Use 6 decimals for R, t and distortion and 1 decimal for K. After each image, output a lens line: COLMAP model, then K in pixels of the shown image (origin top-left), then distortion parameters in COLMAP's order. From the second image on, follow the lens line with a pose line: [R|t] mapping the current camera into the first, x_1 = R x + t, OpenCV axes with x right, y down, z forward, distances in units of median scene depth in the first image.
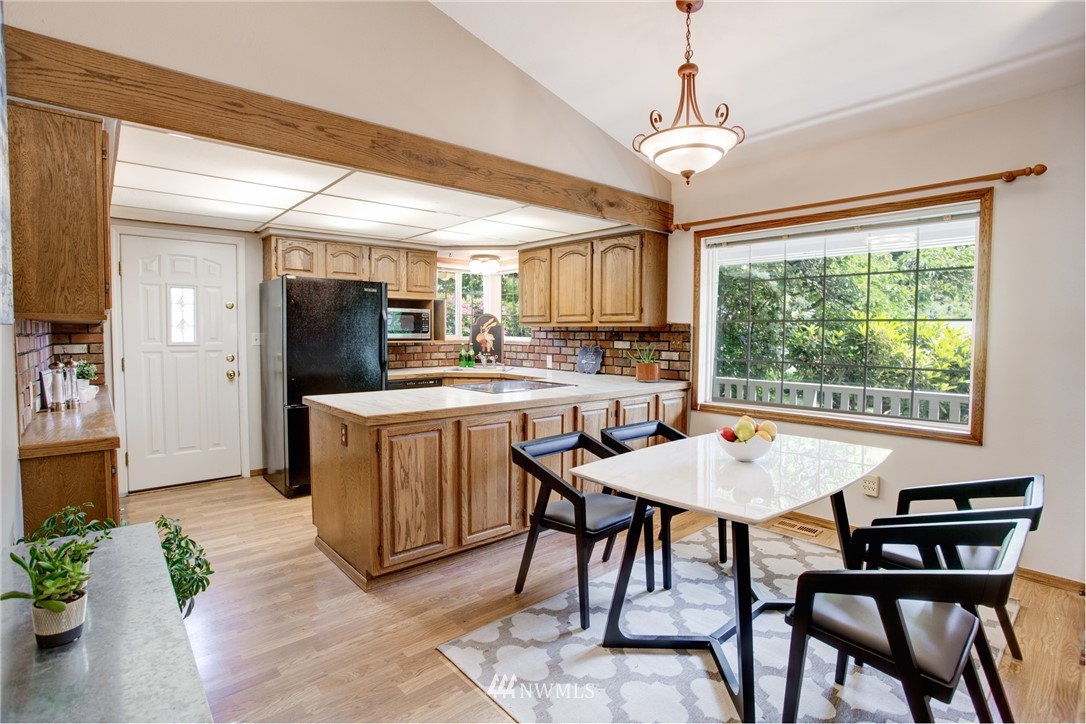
lens RADIAL K [[526.3, 0, 543.0], [0, 526.3, 362.0], [0, 0, 1]] dist [-0.074367, 0.029934]
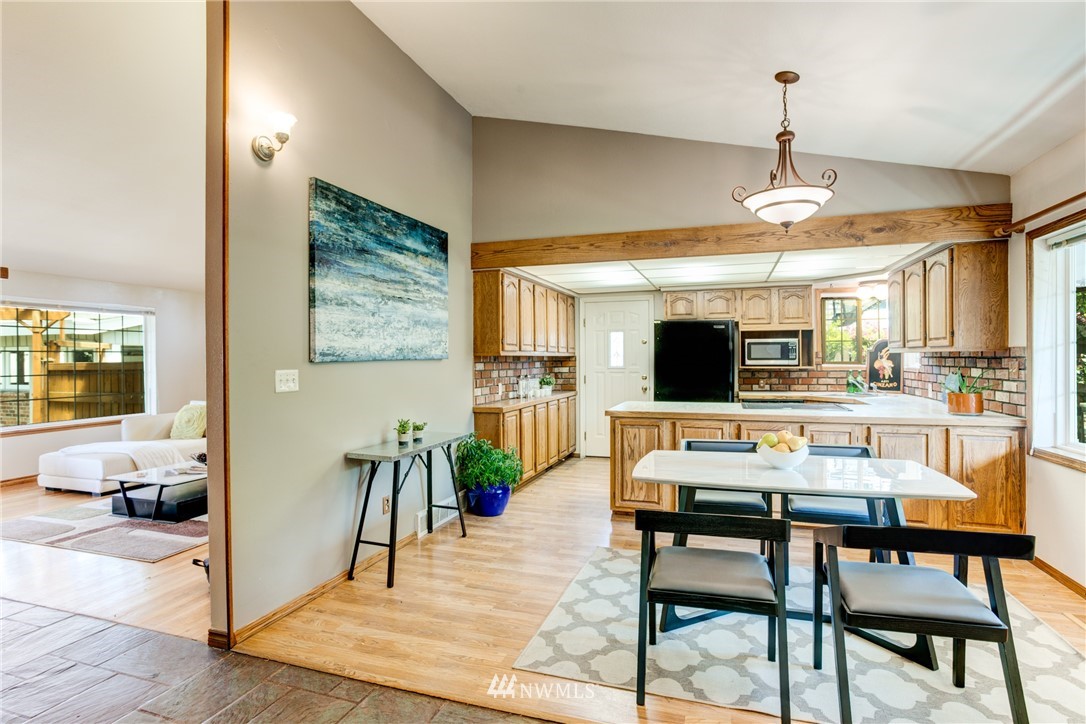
lens RADIAL K [[526.3, 0, 543.0], [0, 526.3, 362.0], [0, 0, 1]] dist [-0.074367, 0.029934]
pose [[0.527447, -0.002735, -0.849583, 0.534578], [-0.040842, 0.998757, -0.028571, 0.003023], [0.848606, 0.049769, 0.526680, -0.037461]]
